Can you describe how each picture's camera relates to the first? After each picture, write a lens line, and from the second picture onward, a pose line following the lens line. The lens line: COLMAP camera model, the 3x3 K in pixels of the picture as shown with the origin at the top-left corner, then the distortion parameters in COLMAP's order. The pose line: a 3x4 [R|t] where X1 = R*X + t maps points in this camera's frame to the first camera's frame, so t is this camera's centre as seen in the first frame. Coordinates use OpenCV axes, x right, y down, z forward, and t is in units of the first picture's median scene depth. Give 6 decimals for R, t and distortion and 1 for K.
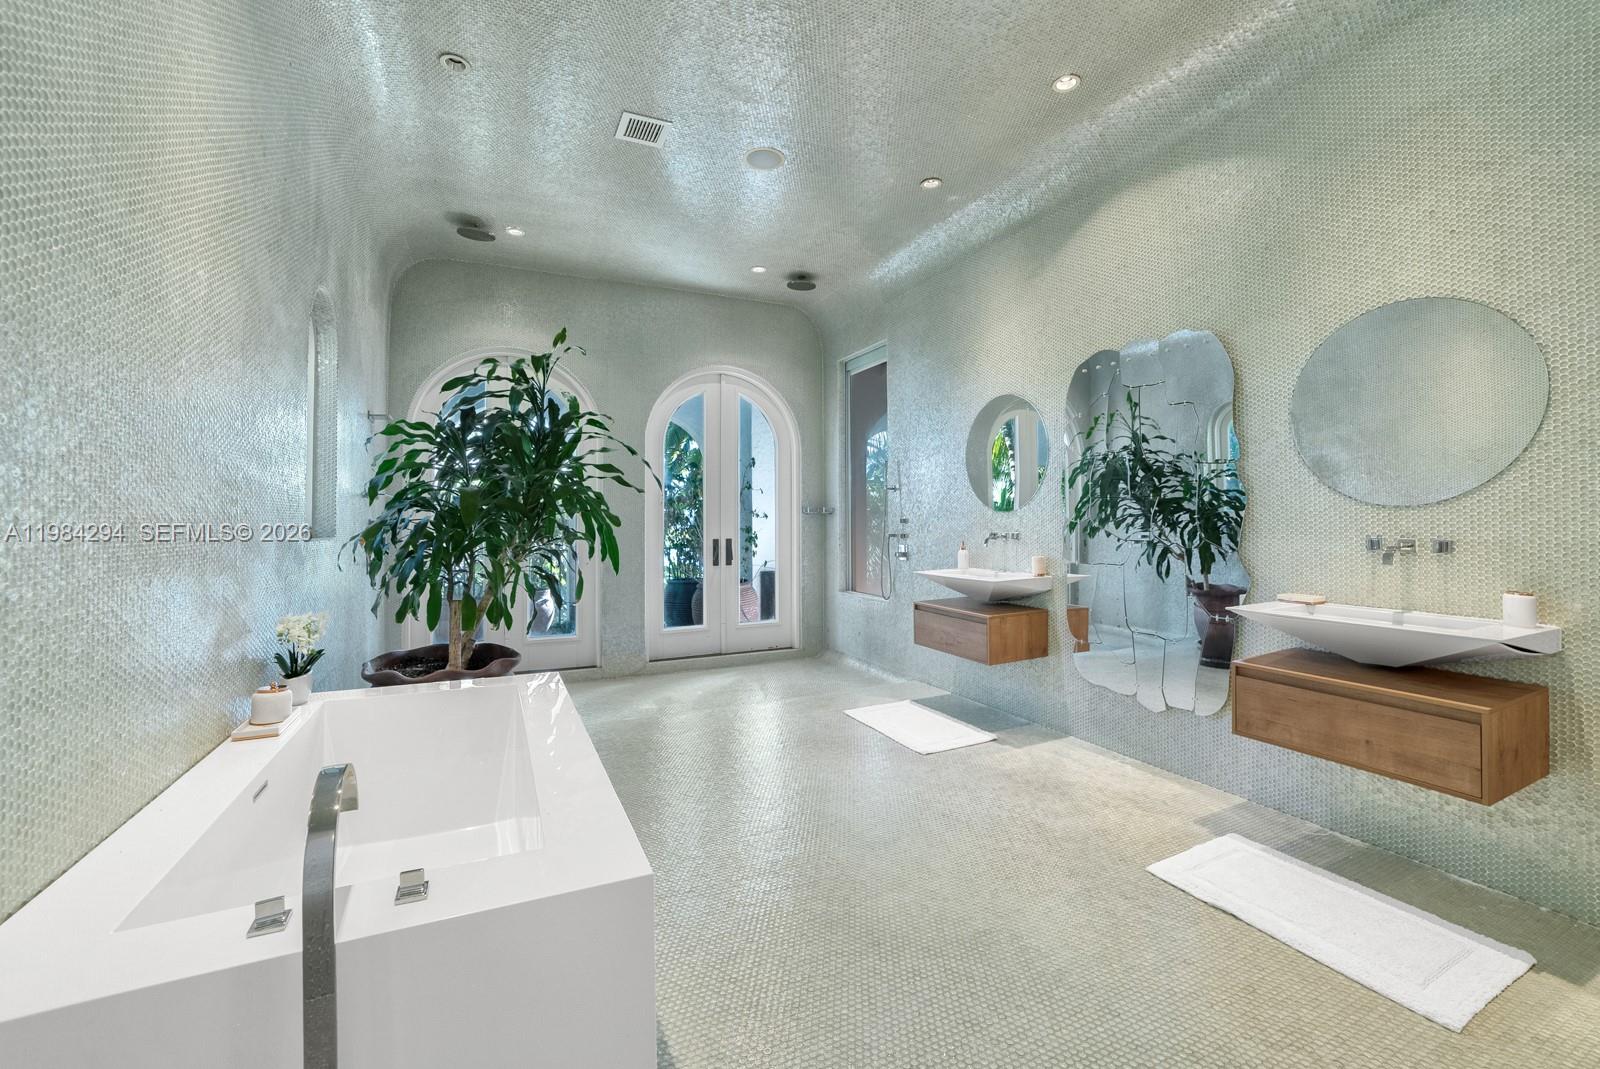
lens RADIAL K [[636.0, 0, 860.5], [0, 636.0, 500.1], [0, 0, 1]] dist [-0.026151, 0.000716]
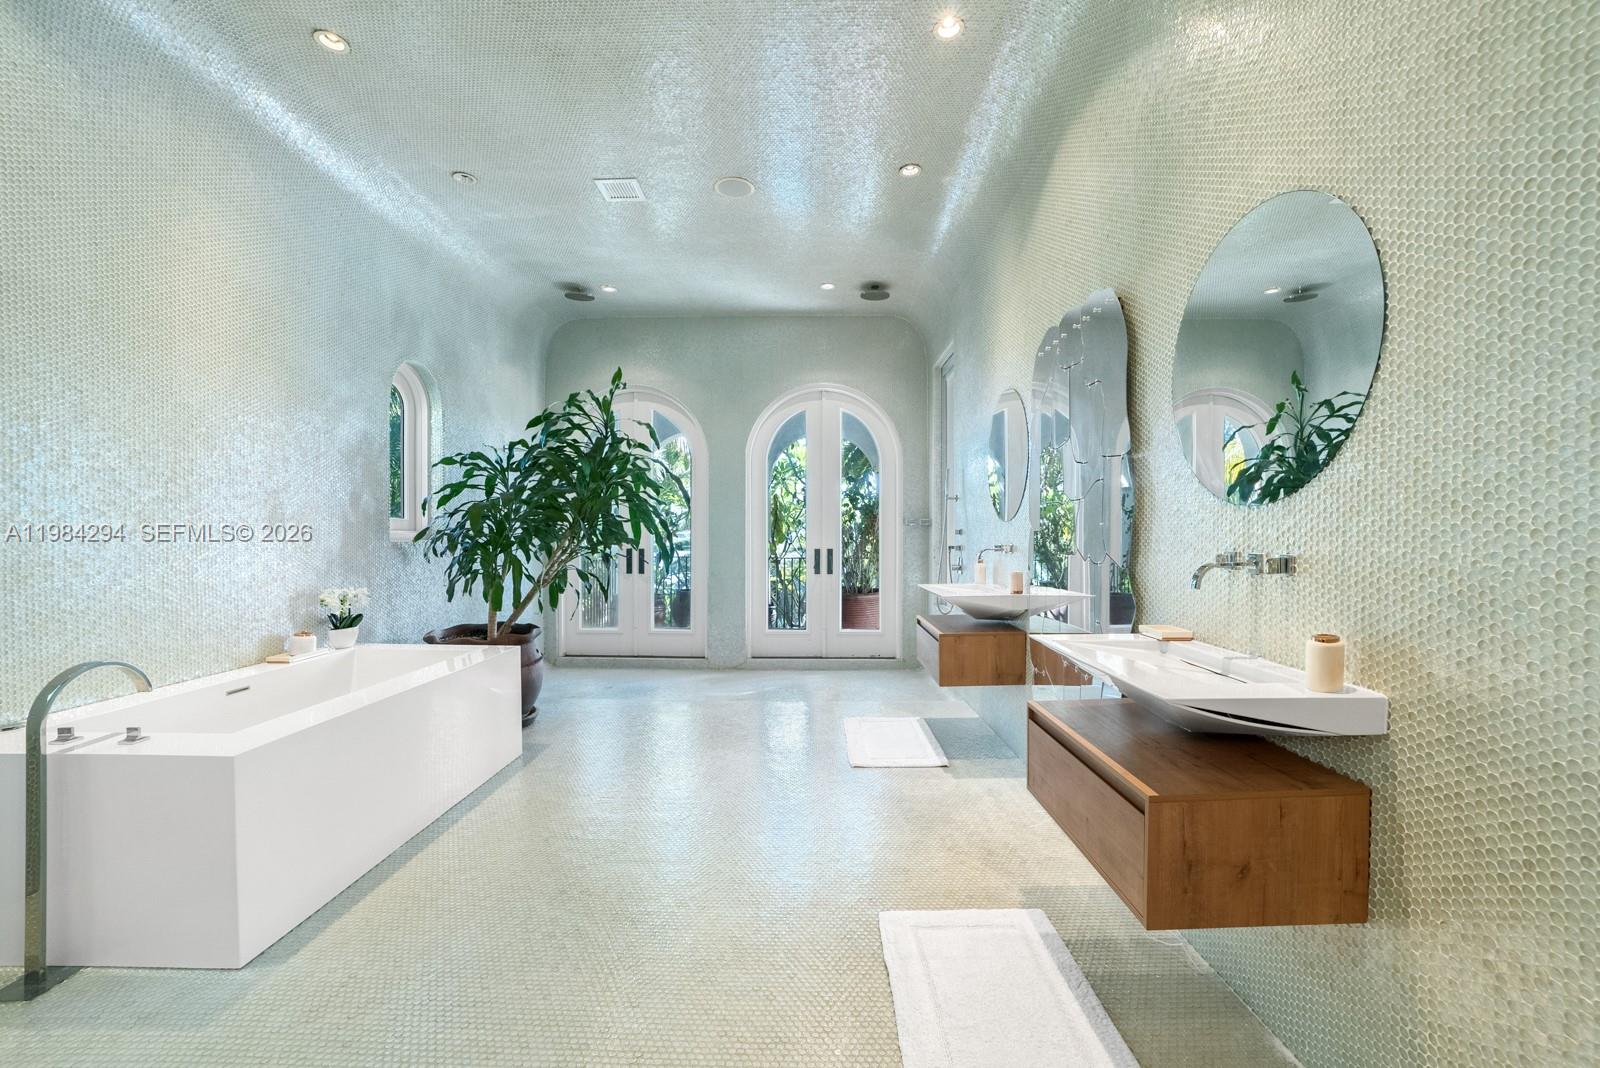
lens RADIAL K [[636.0, 0, 807.7], [0, 636.0, 531.9], [0, 0, 1]] dist [-0.026151, 0.000716]
pose [[0.896177, 0.006401, -0.443650, 0.350113], [0.005930, 0.999634, 0.026402, 0.008237], [0.443657, -0.026291, 0.895811, 0.072980]]
